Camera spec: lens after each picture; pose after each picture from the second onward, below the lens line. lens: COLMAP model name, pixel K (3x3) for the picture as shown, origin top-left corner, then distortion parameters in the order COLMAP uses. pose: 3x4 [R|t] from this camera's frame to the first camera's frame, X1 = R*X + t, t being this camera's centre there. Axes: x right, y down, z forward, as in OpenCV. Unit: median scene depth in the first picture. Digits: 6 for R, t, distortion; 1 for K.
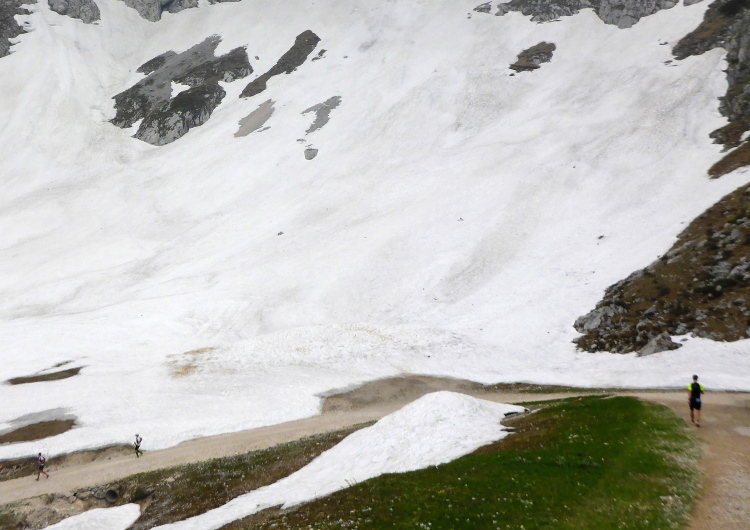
lens RADIAL K [[858.7, 0, 288.1], [0, 858.7, 188.7], [0, 0, 1]] dist [-0.033013, 0.005079]
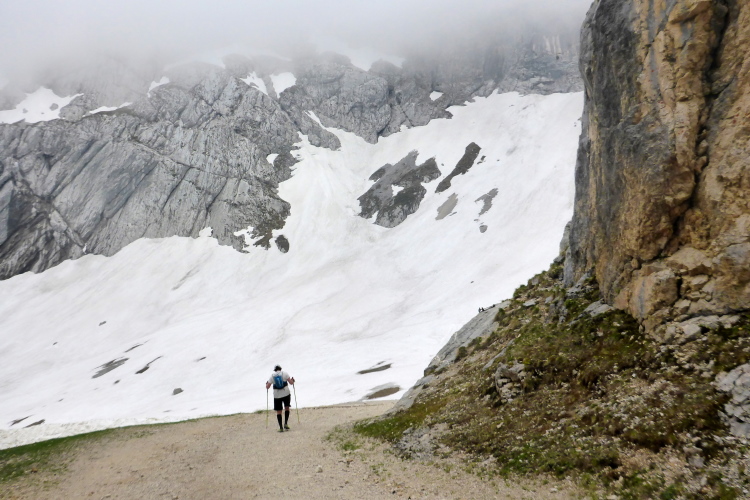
lens RADIAL K [[635.5, 0, 384.5], [0, 635.5, 250.7], [0, 0, 1]] dist [-0.050448, 0.005327]
pose [[0.989082, -0.085720, -0.119872, -0.018654], [0.091083, 0.995040, 0.039991, -0.060603], [0.115849, -0.050472, 0.991984, -0.246742]]
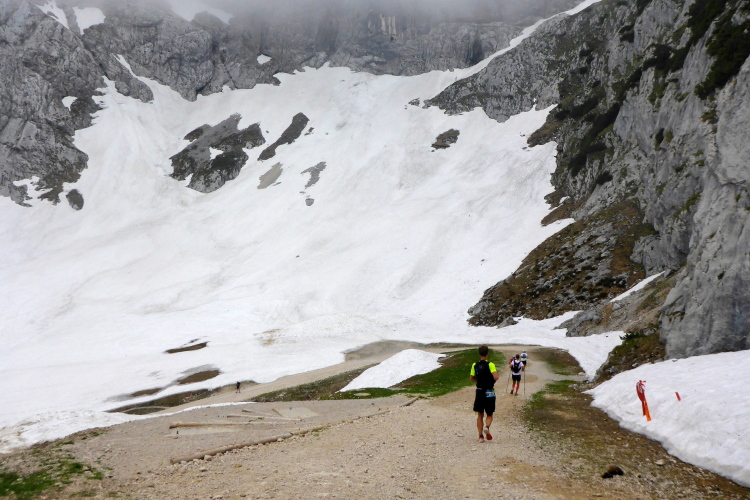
lens RADIAL K [[627.7, 0, 375.0], [0, 627.7, 250.0], [0, 0, 1]] dist [-0.023479, -0.006938]
pose [[0.985052, -0.011406, 0.171880, -0.050930], [-0.002119, 0.996927, 0.078302, -0.040020], [-0.172245, -0.077496, 0.982001, -0.153774]]
